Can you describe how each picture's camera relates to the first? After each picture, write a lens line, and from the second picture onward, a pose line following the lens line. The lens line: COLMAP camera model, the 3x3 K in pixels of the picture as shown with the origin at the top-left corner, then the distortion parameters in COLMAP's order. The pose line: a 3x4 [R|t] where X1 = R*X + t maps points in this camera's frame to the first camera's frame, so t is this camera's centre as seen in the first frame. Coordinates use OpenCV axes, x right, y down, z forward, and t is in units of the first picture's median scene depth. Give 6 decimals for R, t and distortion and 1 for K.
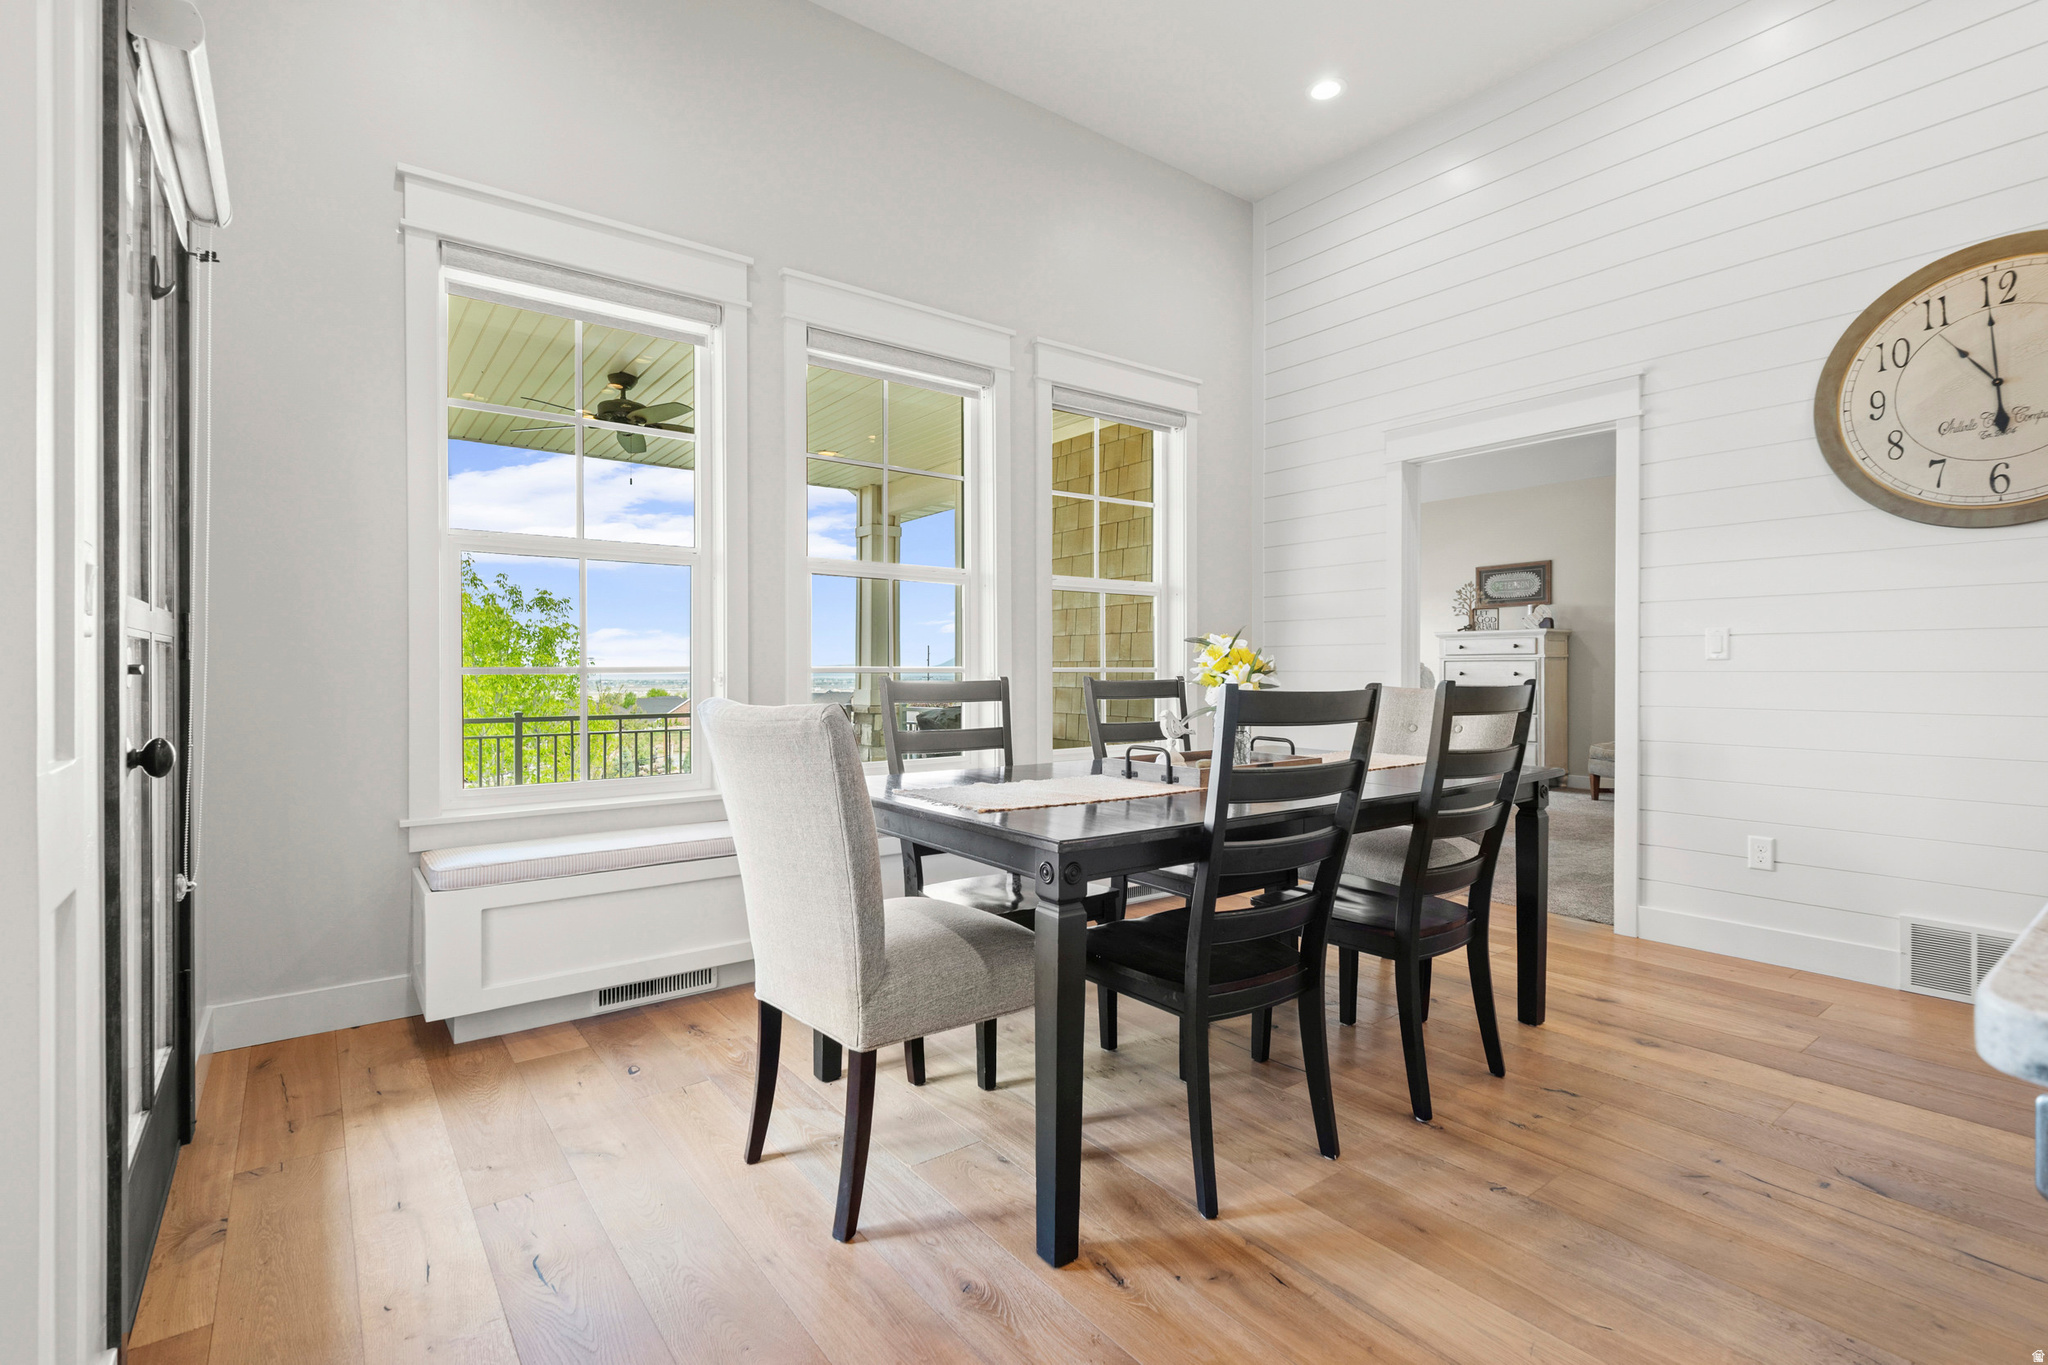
lens RADIAL K [[940.6, 0, 1018.4], [0, 940.6, 676.7], [0, 0, 1]] dist [0.000850, -0.001735]
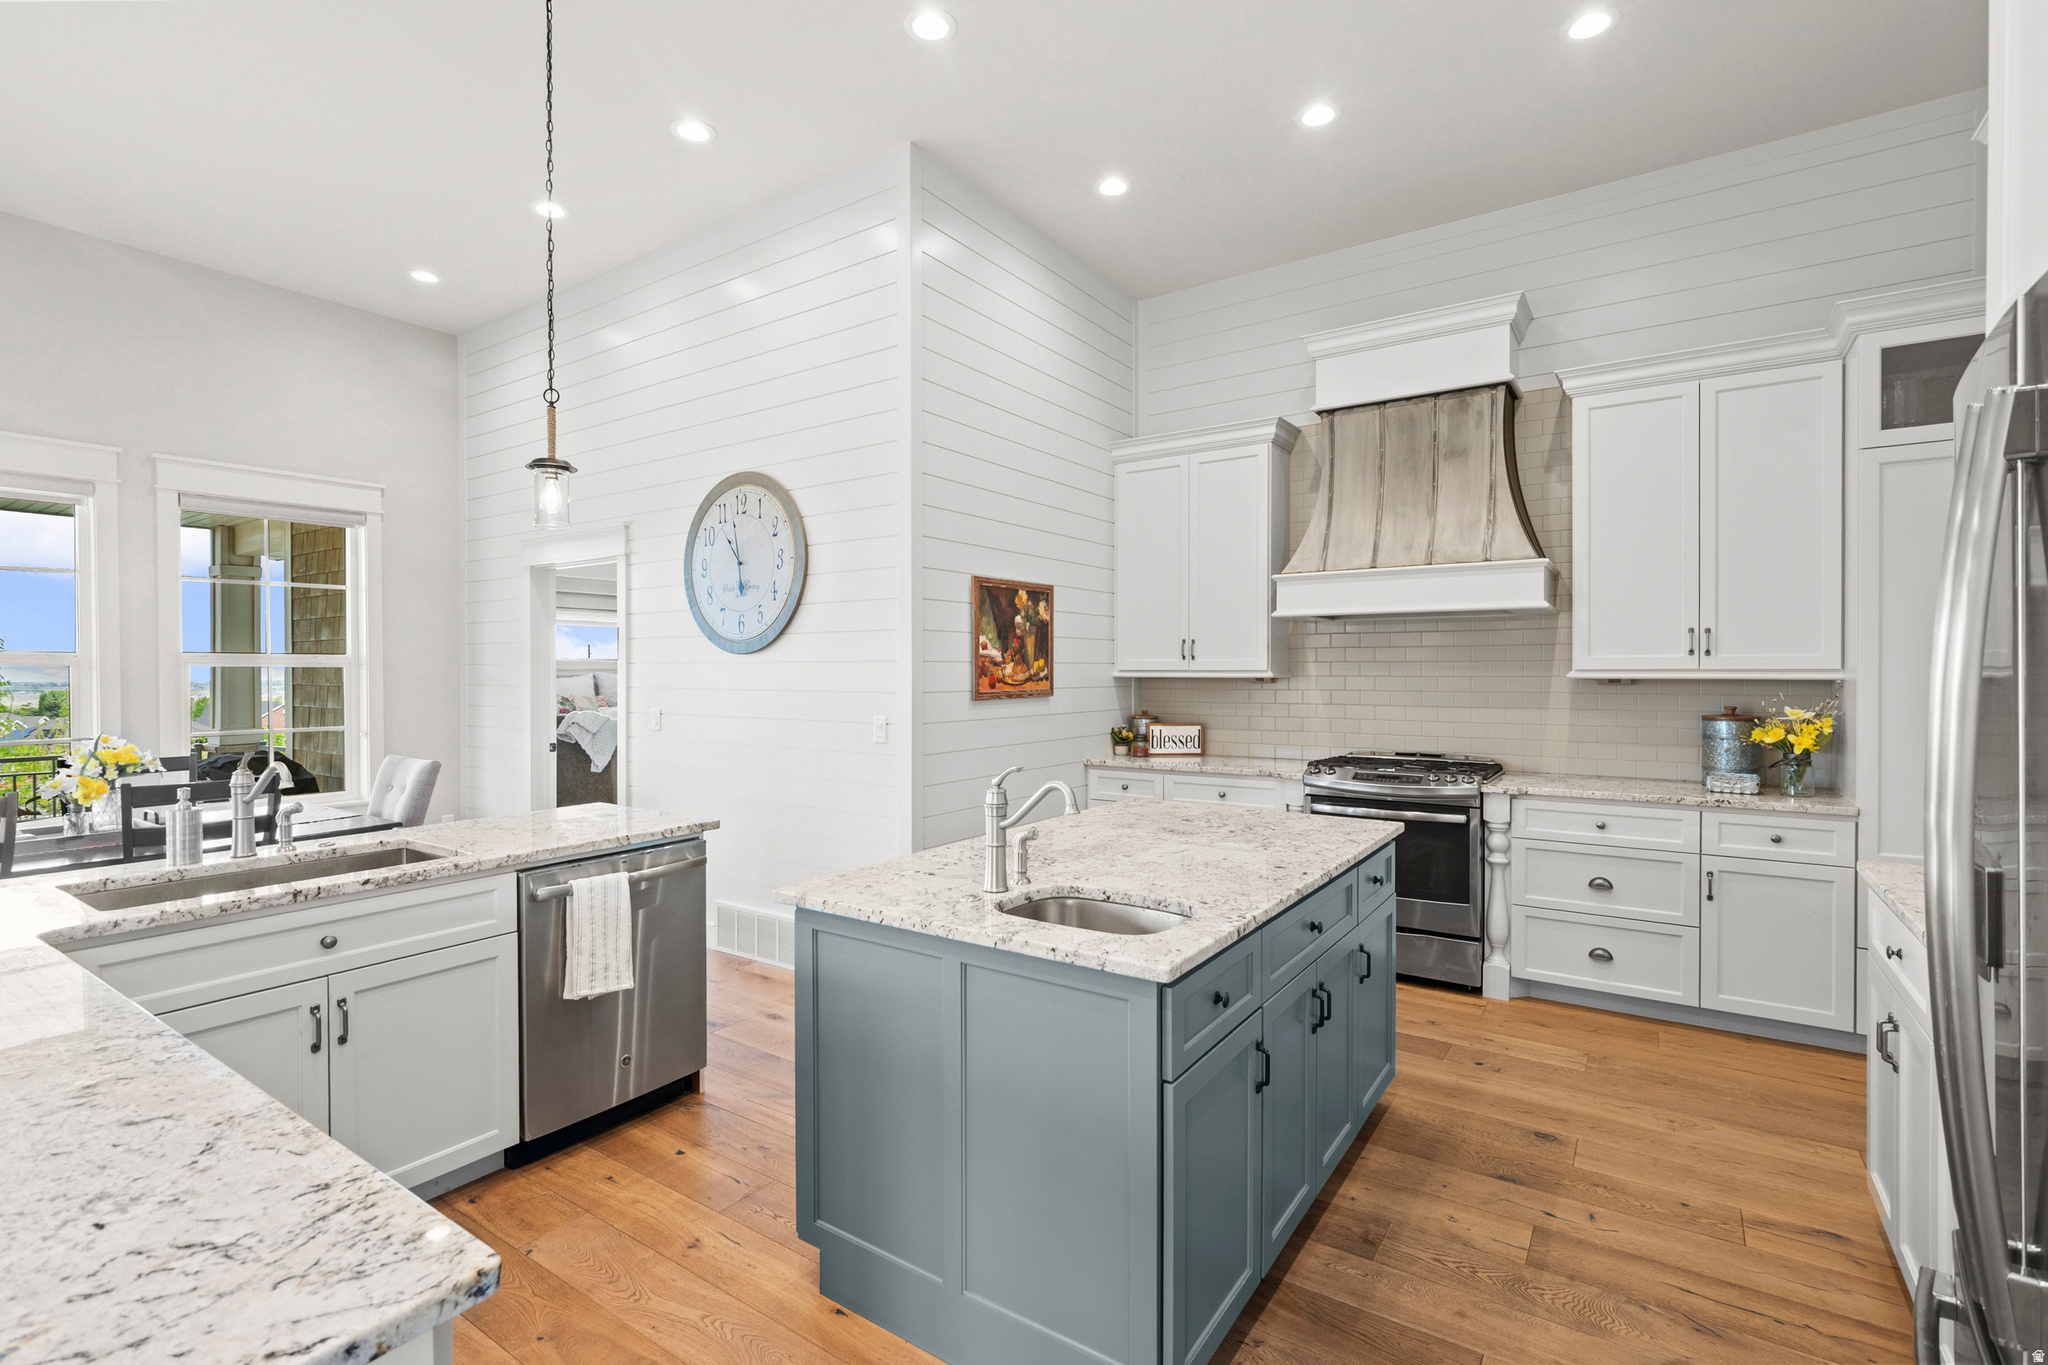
lens RADIAL K [[940.6, 0, 1028.7], [0, 940.6, 677.2], [0, 0, 1]] dist [0.000850, -0.001735]
pose [[0.947448, -0.004165, 0.319884, 0.350111], [0.003388, 0.999990, 0.002987, -0.043351], [-0.319893, -0.001747, 0.947452, -0.235711]]
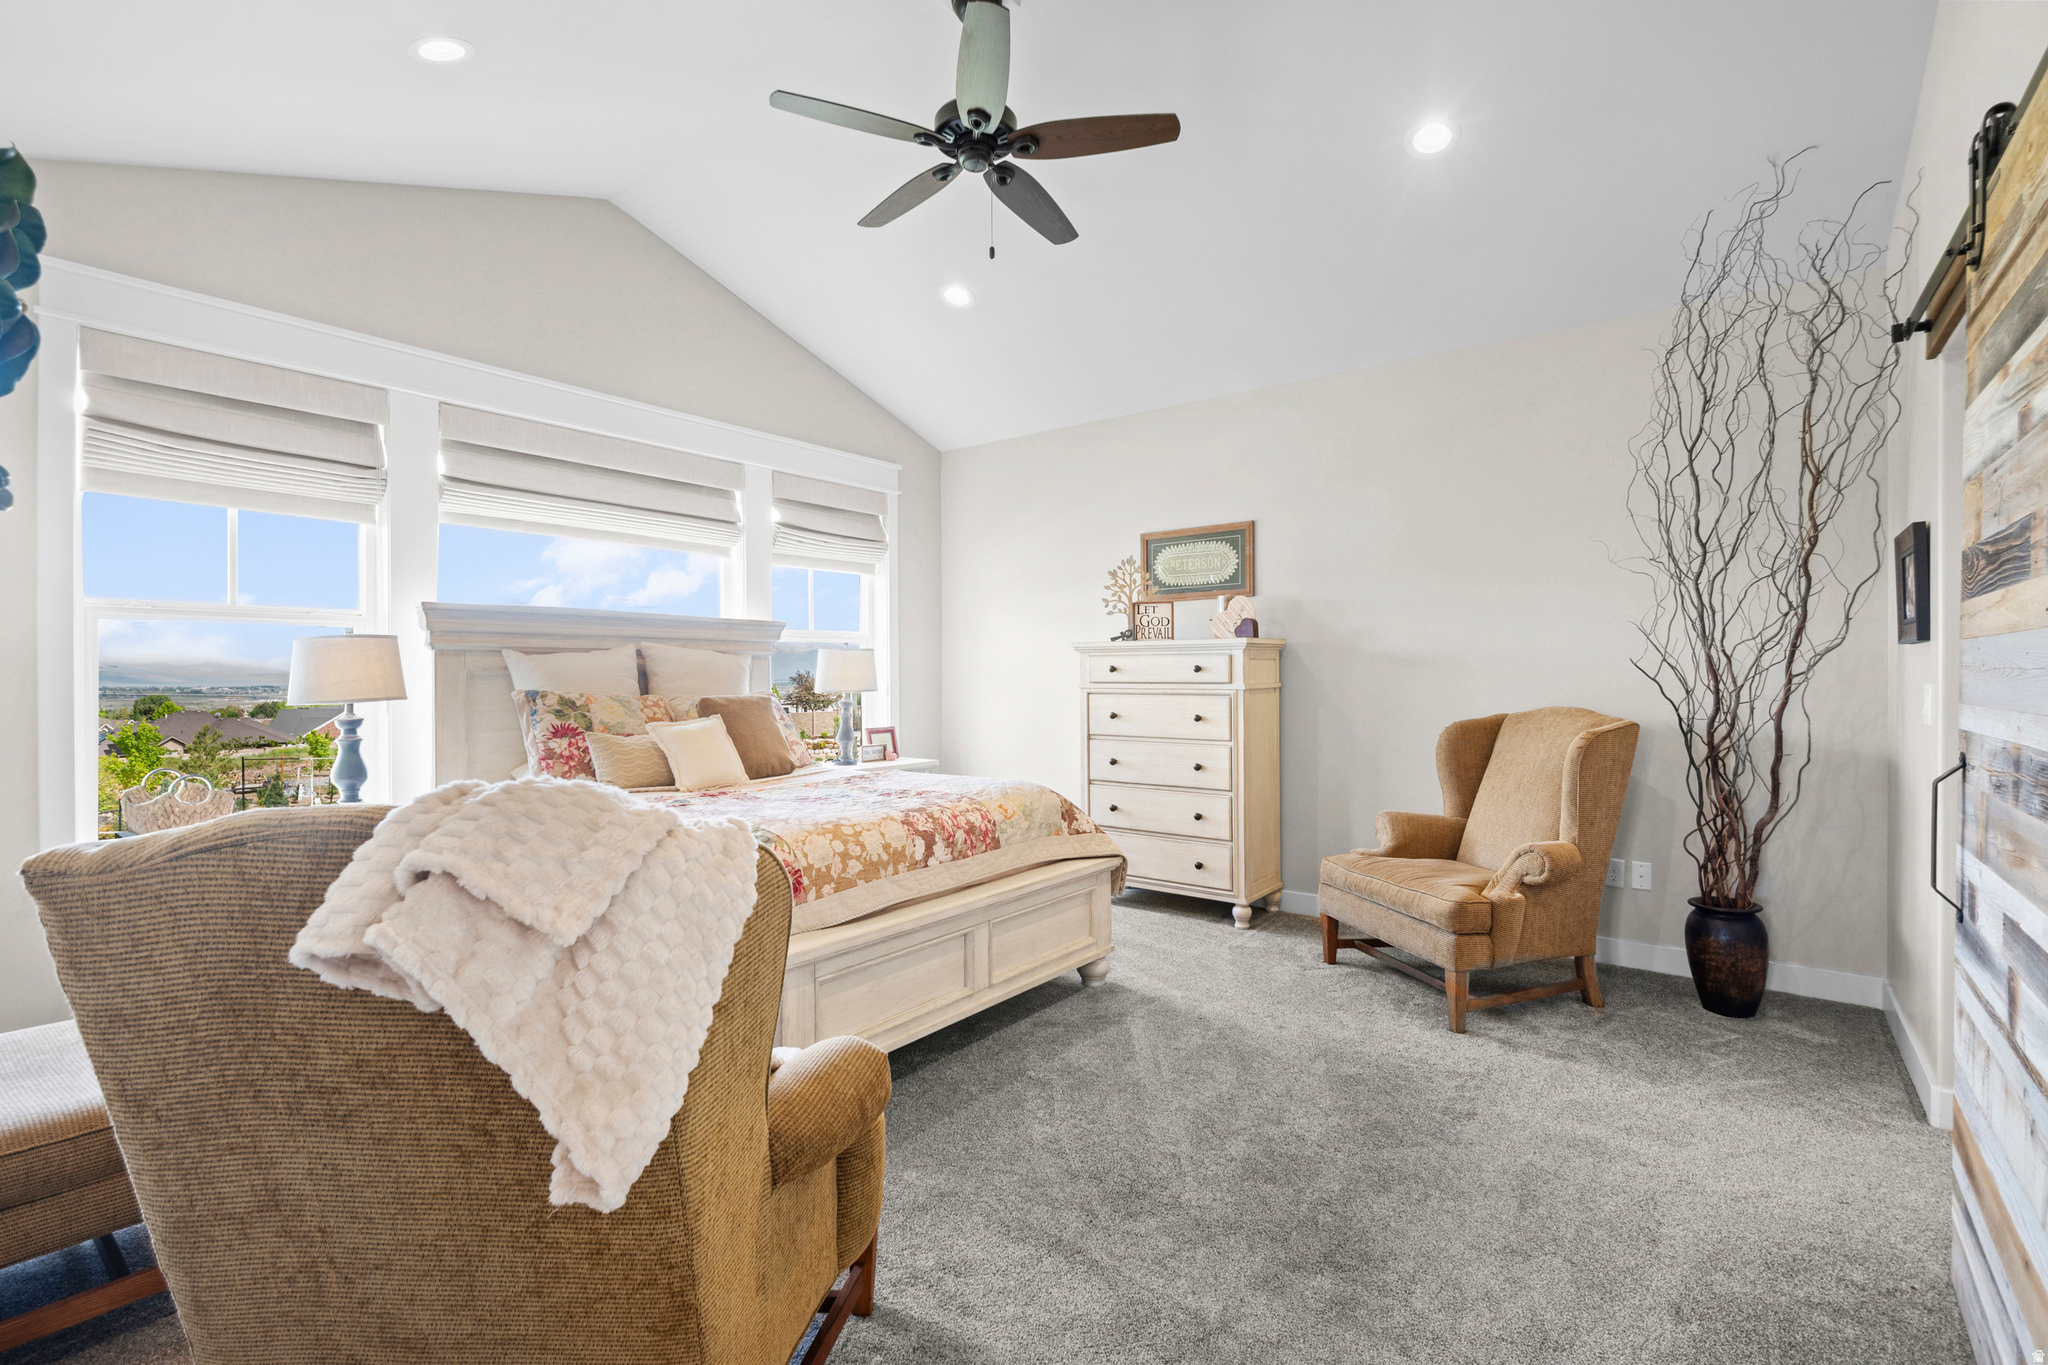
lens RADIAL K [[932.3, 0, 1016.7], [0, 932.3, 675.1], [0, 0, 1]] dist [-0.001101, -0.000097]
pose [[0.966283, -0.003817, 0.257455, 0.281442], [0.005176, 0.999976, -0.004603, -0.026630], [-0.257431, 0.005780, 0.966279, 0.490910]]
